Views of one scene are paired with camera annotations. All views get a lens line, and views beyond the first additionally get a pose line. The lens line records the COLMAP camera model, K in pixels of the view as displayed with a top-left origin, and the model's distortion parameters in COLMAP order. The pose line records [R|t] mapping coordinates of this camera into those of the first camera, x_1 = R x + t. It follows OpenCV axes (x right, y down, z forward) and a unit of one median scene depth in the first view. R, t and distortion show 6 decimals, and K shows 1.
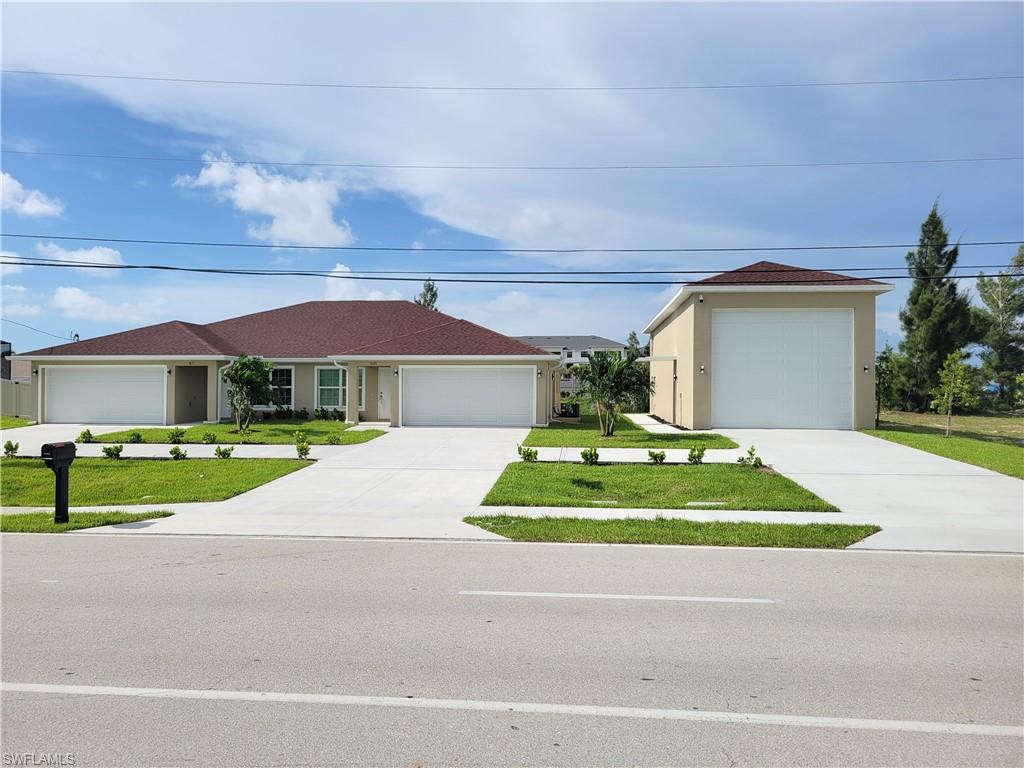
lens RADIAL K [[773.8, 0, 510.7], [0, 773.8, 370.6], [0, 0, 1]] dist [0.084768, 0.000357]
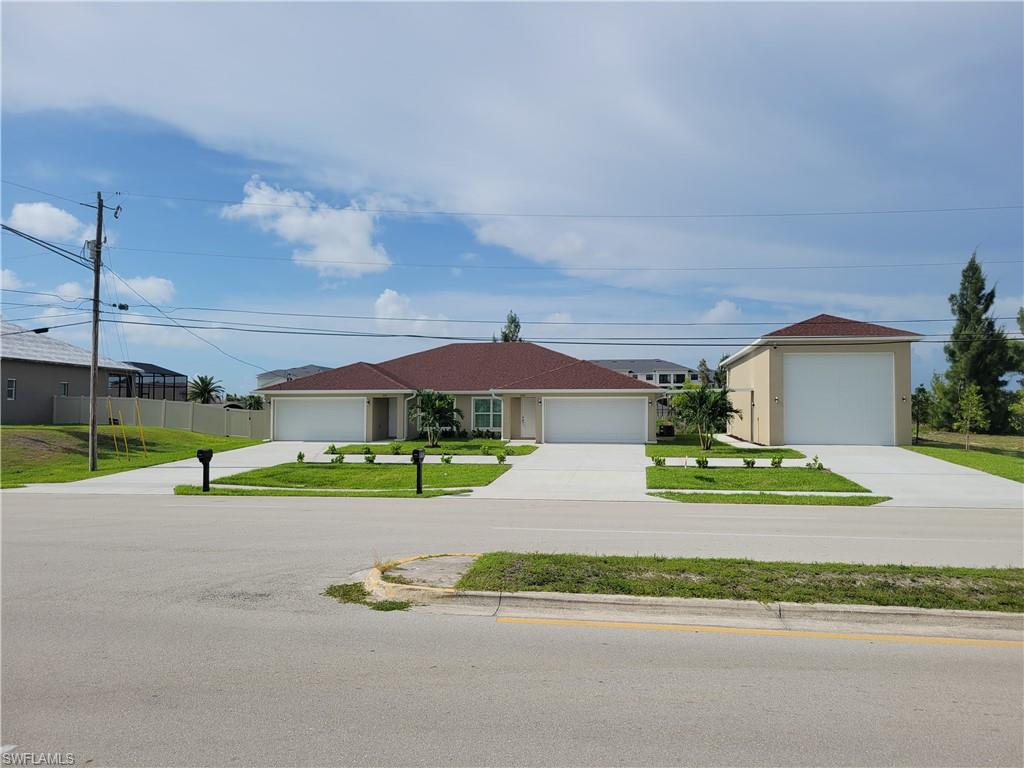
lens RADIAL K [[890.8, 0, 512.0], [0, 890.8, 384.0], [0, 0, 1]] dist [0.120519, -0.001763]
pose [[0.999779, -0.003531, -0.020710, -0.156564], [0.003484, 0.999991, -0.002306, -0.023993], [0.020718, 0.002233, 0.999783, -0.490198]]
